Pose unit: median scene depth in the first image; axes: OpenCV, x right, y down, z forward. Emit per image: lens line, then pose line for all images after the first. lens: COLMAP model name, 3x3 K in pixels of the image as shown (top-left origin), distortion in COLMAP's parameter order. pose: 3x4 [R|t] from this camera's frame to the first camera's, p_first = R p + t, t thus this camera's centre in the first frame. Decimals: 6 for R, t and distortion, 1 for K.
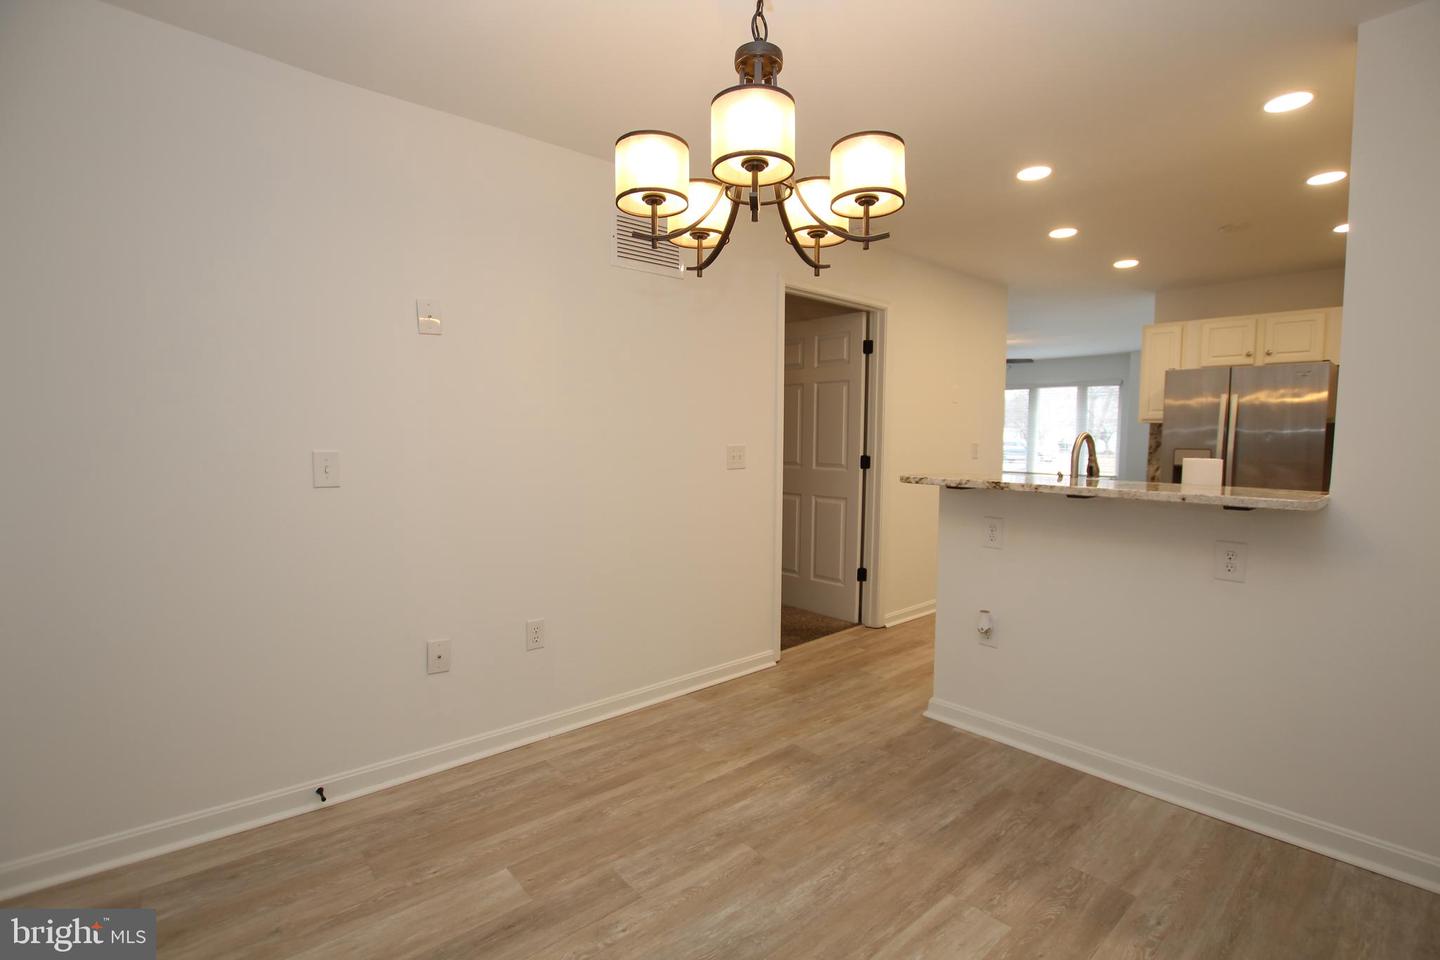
lens RADIAL K [[655.2, 0, 721.6], [0, 655.2, 484.7], [0, 0, 1]] dist [-0.030840, 0.000186]
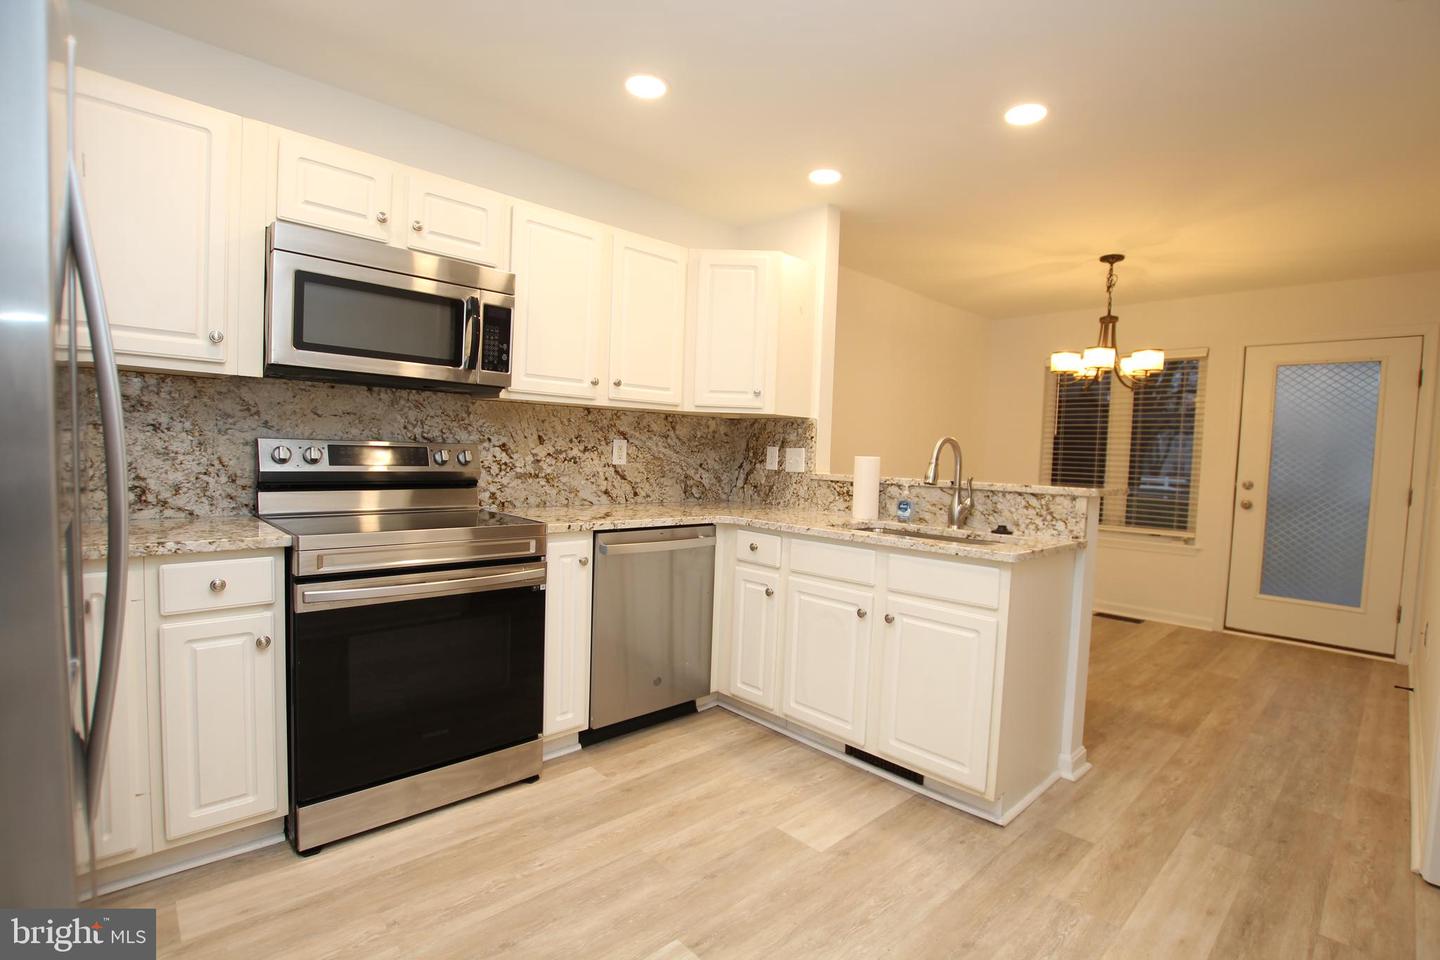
lens RADIAL K [[655.2, 0, 721.6], [0, 655.2, 484.7], [0, 0, 1]] dist [-0.030840, 0.000186]
pose [[-0.998401, -0.037688, -0.042137, 0.866825], [-0.042804, 0.990856, 0.127954, -0.109275], [0.036929, 0.129553, -0.990885, 1.816780]]
